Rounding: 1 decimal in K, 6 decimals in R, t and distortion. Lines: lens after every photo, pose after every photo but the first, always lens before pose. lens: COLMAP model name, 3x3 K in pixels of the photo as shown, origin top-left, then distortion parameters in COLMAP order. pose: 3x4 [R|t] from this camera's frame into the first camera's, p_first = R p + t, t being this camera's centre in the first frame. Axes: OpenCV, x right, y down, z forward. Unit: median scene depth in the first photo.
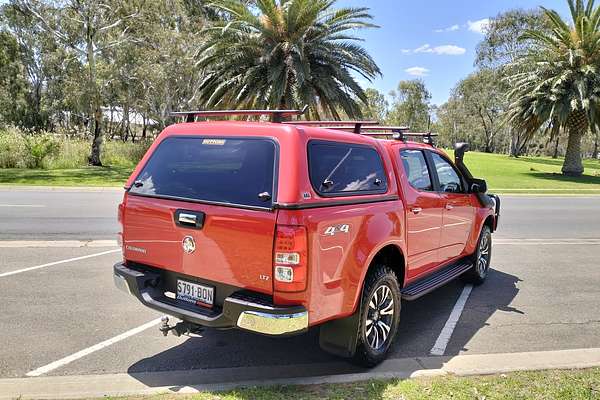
lens RADIAL K [[484.4, 0, 300.0], [0, 484.4, 200.0], [0, 0, 1]] dist [0.055085, -0.120954]
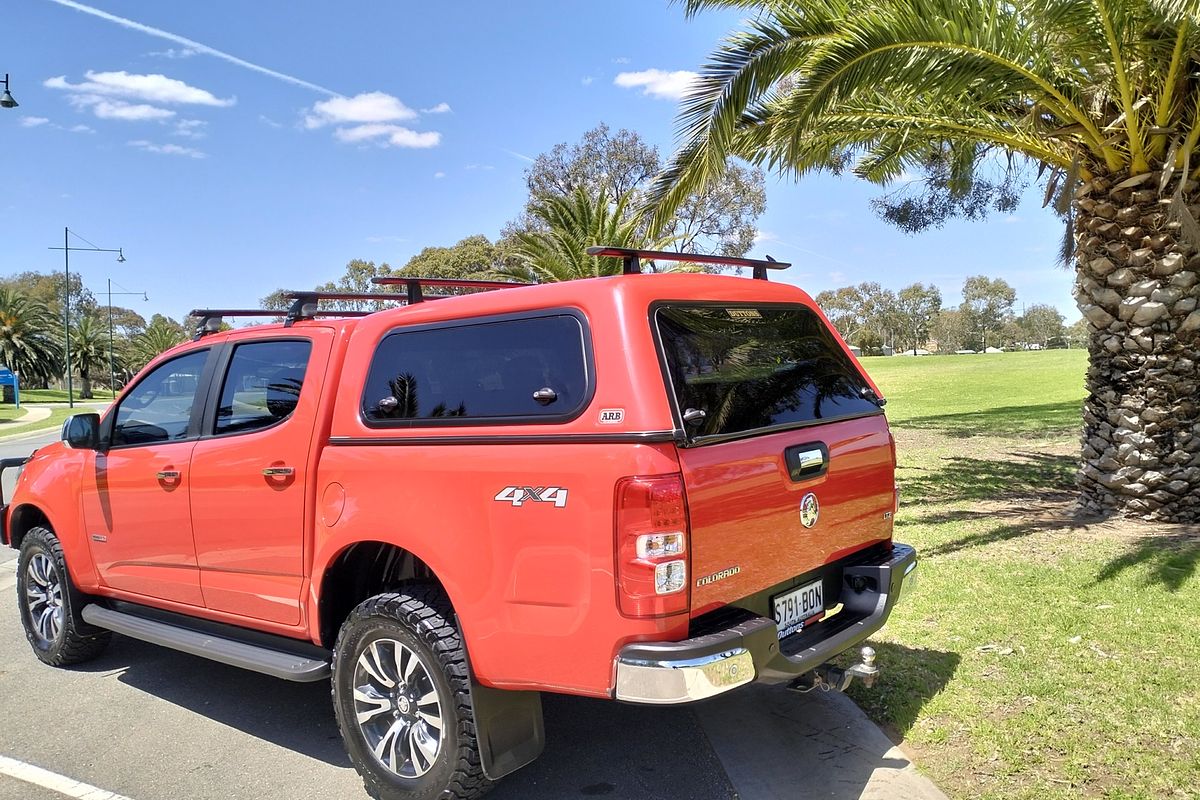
lens RADIAL K [[972.5, 0, 602.1], [0, 972.5, 396.5], [0, 0, 1]] dist [0.061437, -0.129352]
pose [[0.101002, -0.075024, 0.992053, -0.138217], [0.151201, 0.986727, 0.059227, -0.013215], [-0.983329, 0.144018, 0.111005, 0.118792]]
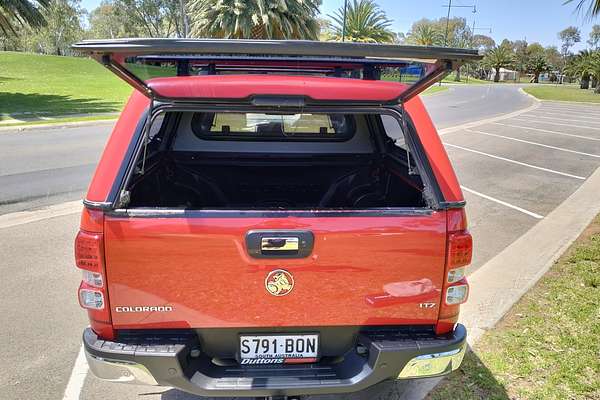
lens RADIAL K [[484.4, 0, 300.0], [0, 484.4, 200.0], [0, 0, 1]] dist [0.055085, -0.120954]
pose [[0.788425, -0.174245, 0.589936, -0.061325], [0.067029, 0.977667, 0.199184, -0.014927], [-0.611468, -0.117499, 0.782497, 0.055486]]
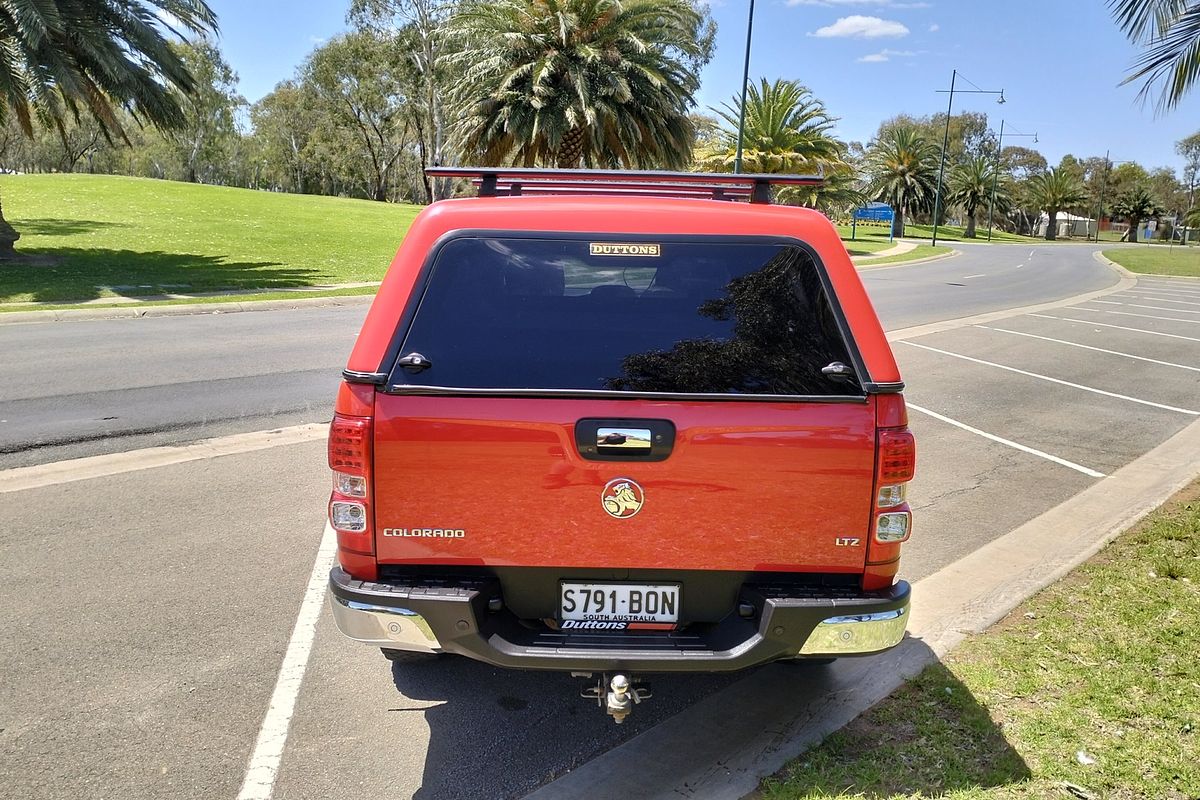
lens RADIAL K [[968.8, 0, 600.0], [0, 968.8, 400.0], [0, 0, 1]] dist [0.055085, -0.120954]
pose [[0.821256, -0.119319, 0.557944, -0.077353], [0.058835, 0.990386, 0.125197, -0.010992], [-0.567518, -0.069992, 0.820380, 0.035707]]
